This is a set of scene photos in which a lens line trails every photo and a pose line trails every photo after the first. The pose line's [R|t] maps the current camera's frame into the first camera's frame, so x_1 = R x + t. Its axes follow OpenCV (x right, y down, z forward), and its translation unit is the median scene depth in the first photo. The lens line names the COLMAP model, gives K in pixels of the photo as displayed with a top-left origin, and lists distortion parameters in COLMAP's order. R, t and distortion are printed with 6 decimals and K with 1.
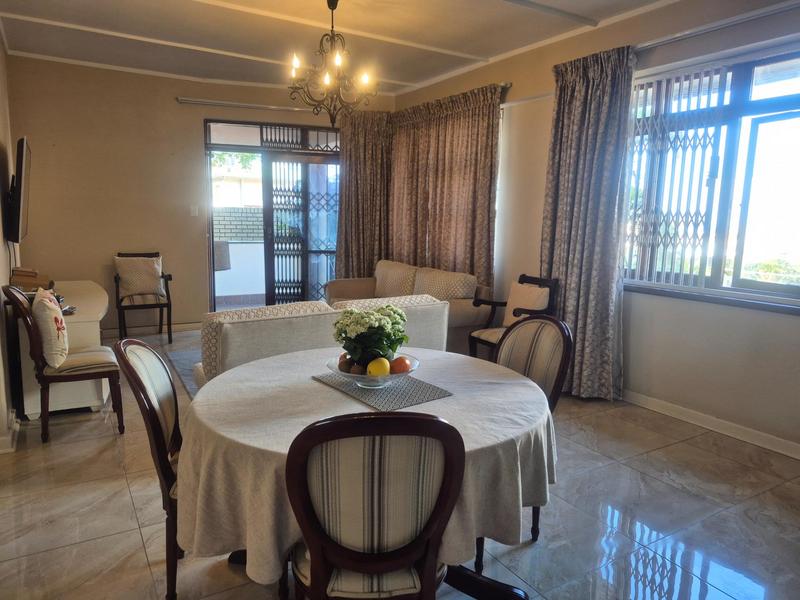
lens RADIAL K [[563.4, 0, 400.0], [0, 563.4, 300.0], [0, 0, 1]] dist [0.078045, -0.087192]
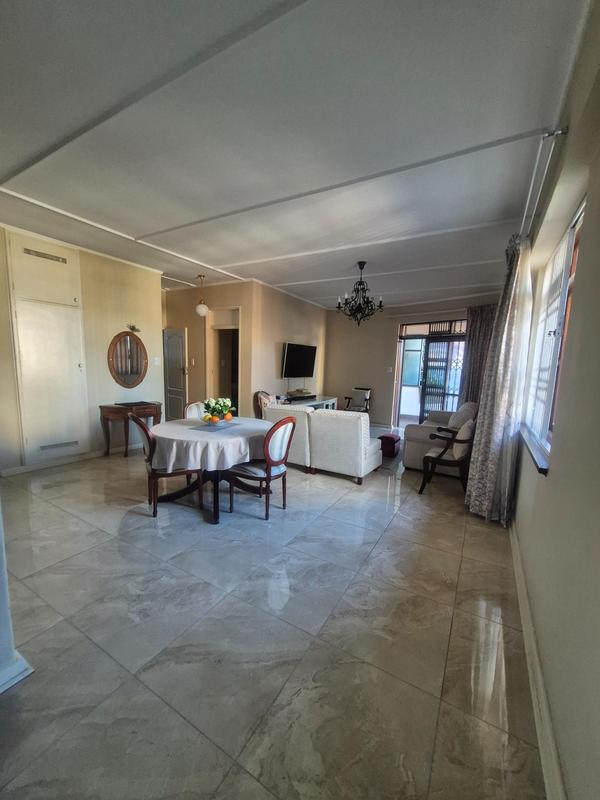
lens RADIAL K [[320.6, 0, 300.0], [0, 320.6, 400.0], [0, 0, 1]] dist [-0.000144, 0.000059]
pose [[0.475558, 0.091316, -0.874932, 0.481250], [-0.156803, 0.987469, 0.017833, -0.019403], [0.865597, 0.128711, 0.483917, 0.183731]]
